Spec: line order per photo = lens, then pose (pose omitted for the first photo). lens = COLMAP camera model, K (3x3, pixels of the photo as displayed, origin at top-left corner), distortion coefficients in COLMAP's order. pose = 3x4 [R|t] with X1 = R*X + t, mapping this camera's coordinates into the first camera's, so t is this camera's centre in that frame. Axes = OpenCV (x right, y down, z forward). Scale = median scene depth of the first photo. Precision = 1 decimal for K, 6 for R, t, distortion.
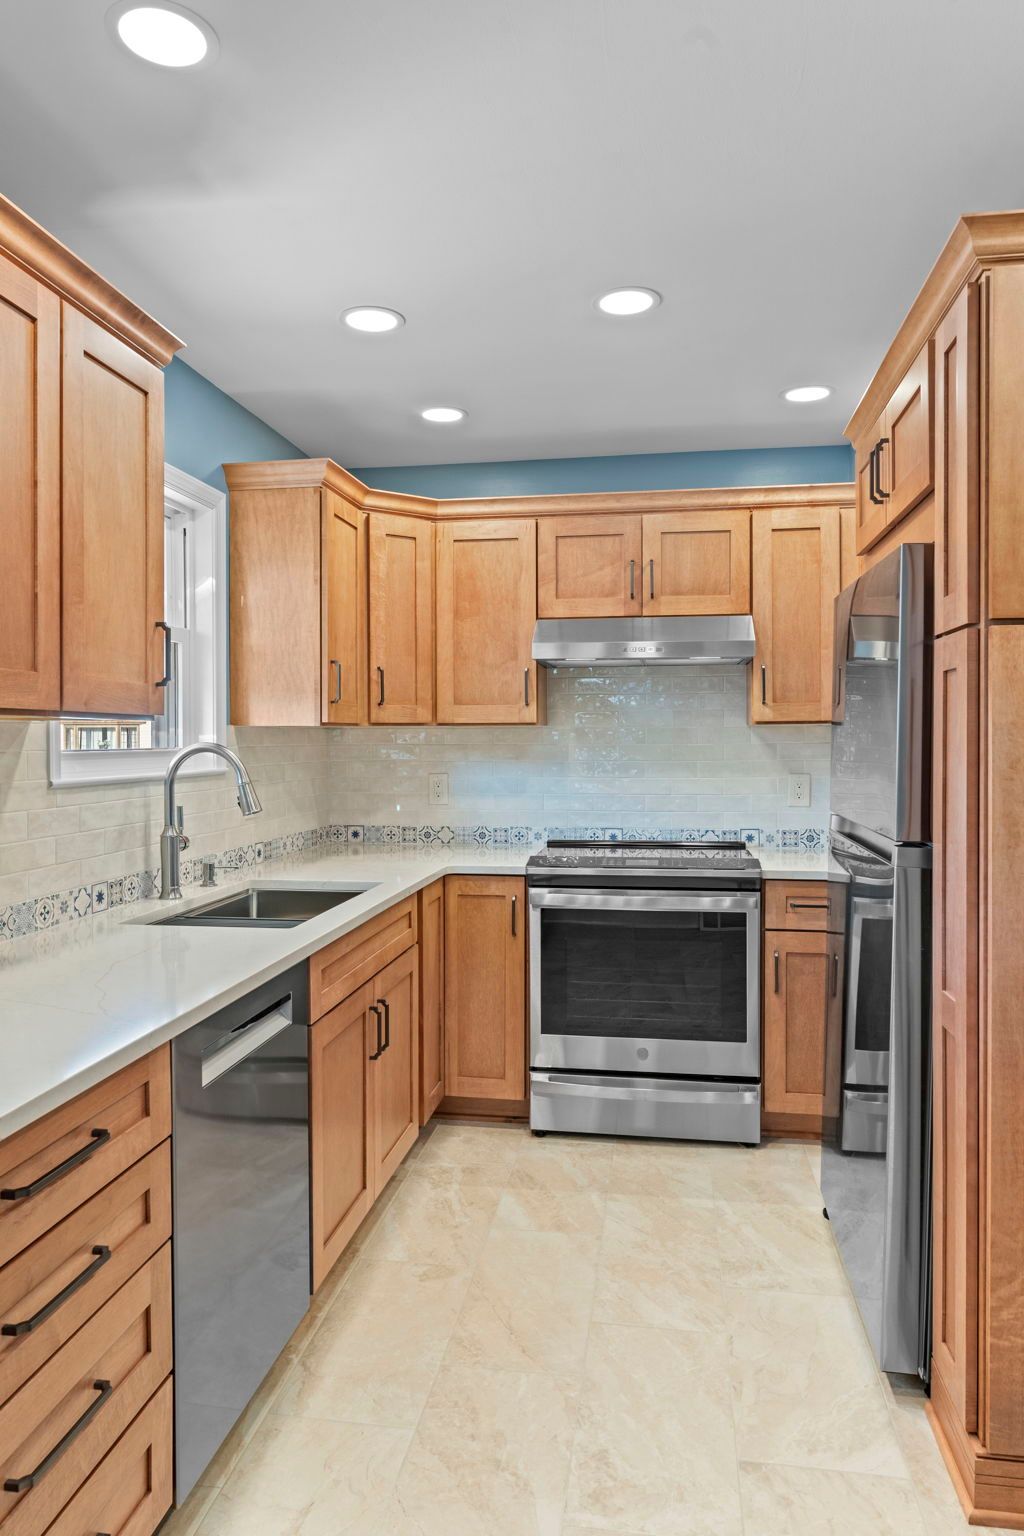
lens RADIAL K [[1020.8, 0, 511.7], [0, 1020.8, 754.2], [0, 0, 1]] dist [0.004561, -0.002125]
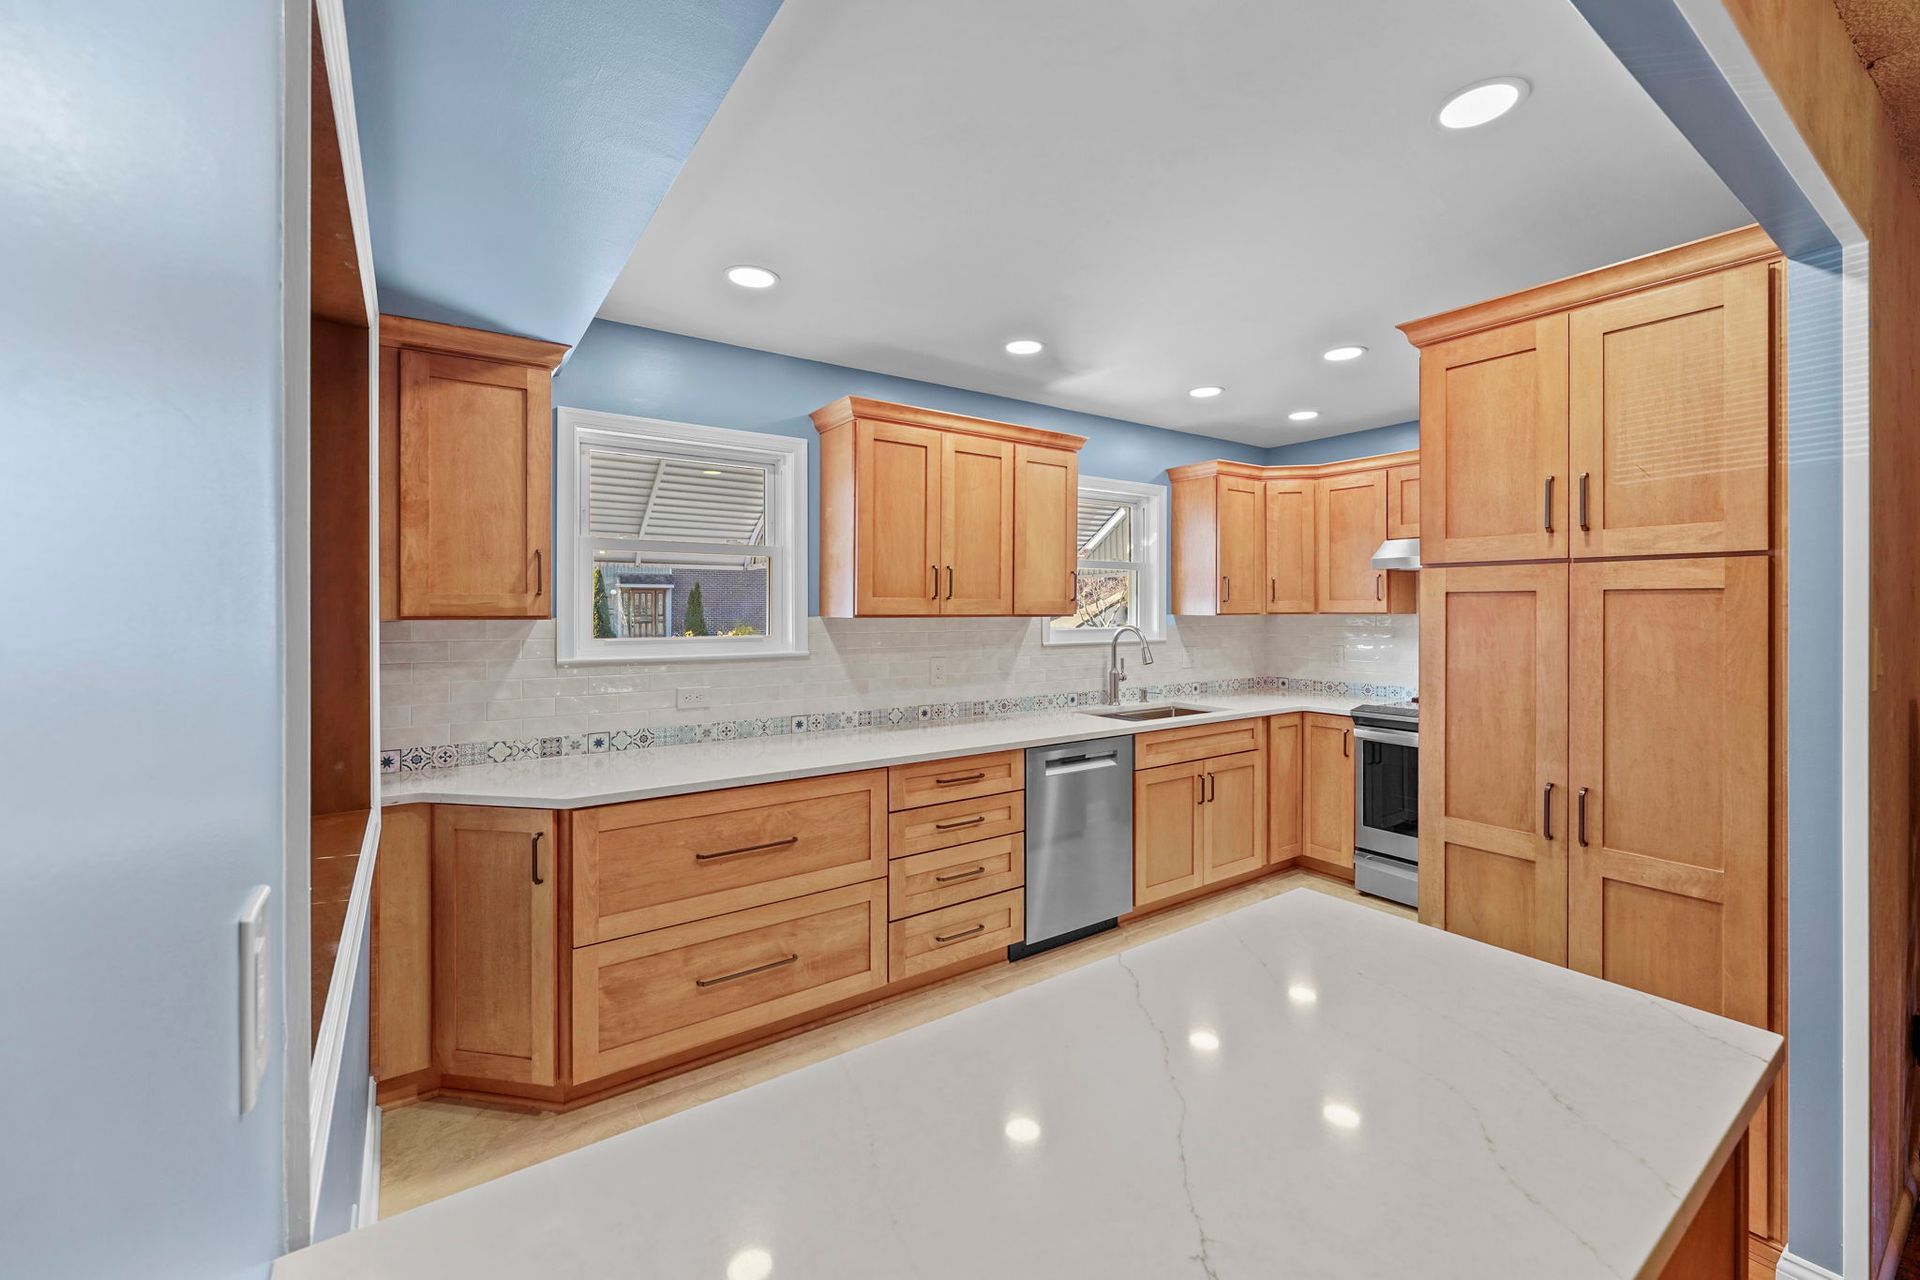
lens RADIAL K [[775.3, 0, 956.2], [0, 775.3, 620.5], [0, 0, 1]] dist [-0.000751, 0.000943]
pose [[0.689866, 0.013044, -0.723820, 0.439027], [-0.012518, 0.999903, 0.006088, -0.021263], [0.723829, 0.004861, 0.689962, -0.199871]]
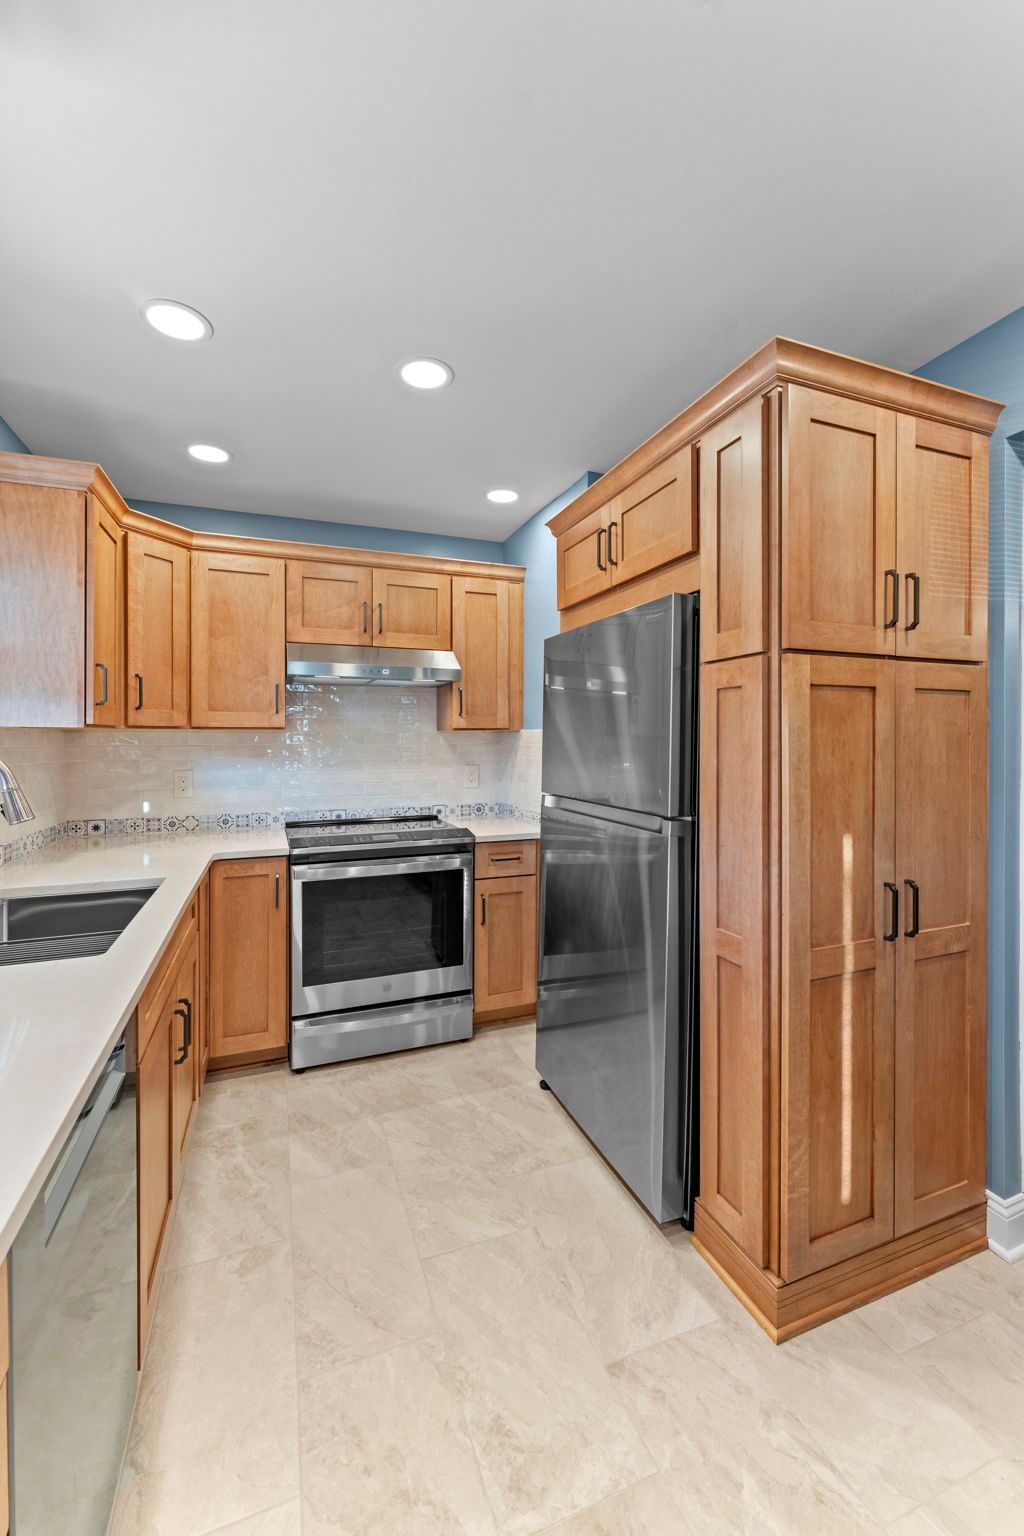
lens RADIAL K [[620.3, 0, 512.1], [0, 620.3, 743.6], [0, 0, 1]] dist [-0.000751, 0.000943]
pose [[0.866506, -0.000488, 0.499166, -0.123838], [0.007102, 0.999910, -0.011351, -0.001258], [-0.499115, 0.013381, 0.866432, 0.250484]]
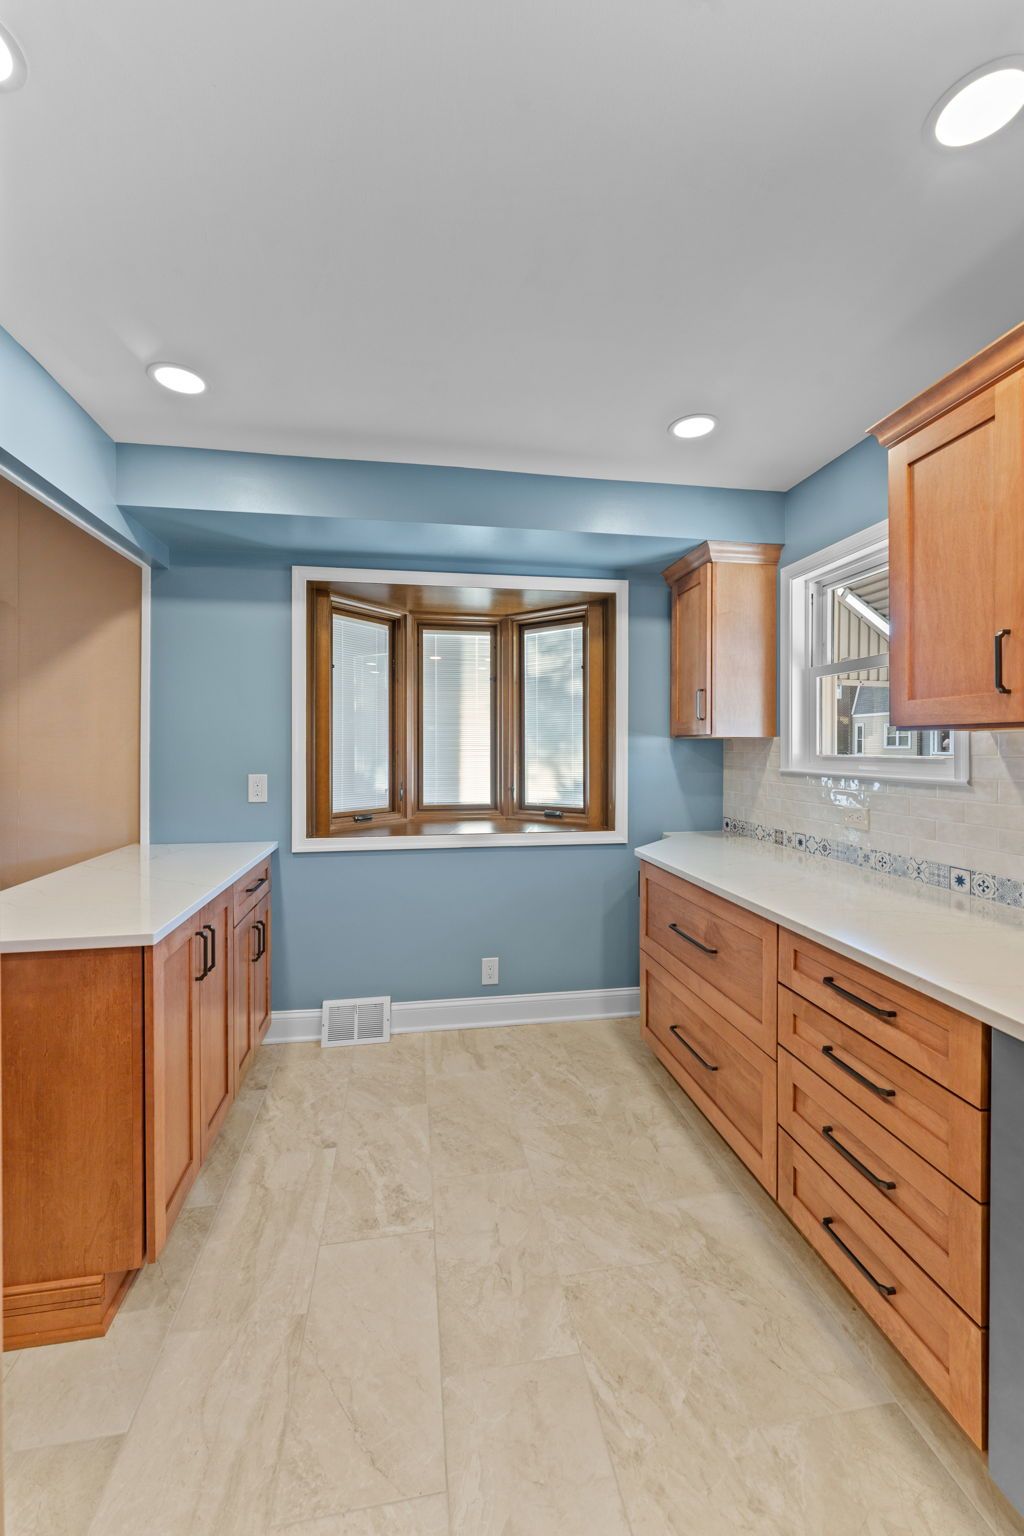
lens RADIAL K [[620.3, 0, 517.7], [0, 620.3, 749.8], [0, 0, 1]] dist [-0.000751, 0.000943]
pose [[-0.945945, 0.005169, -0.324286, 0.168963], [-0.001365, 0.999801, 0.019919, -0.011943], [0.324324, 0.019285, -0.945749, 0.709462]]
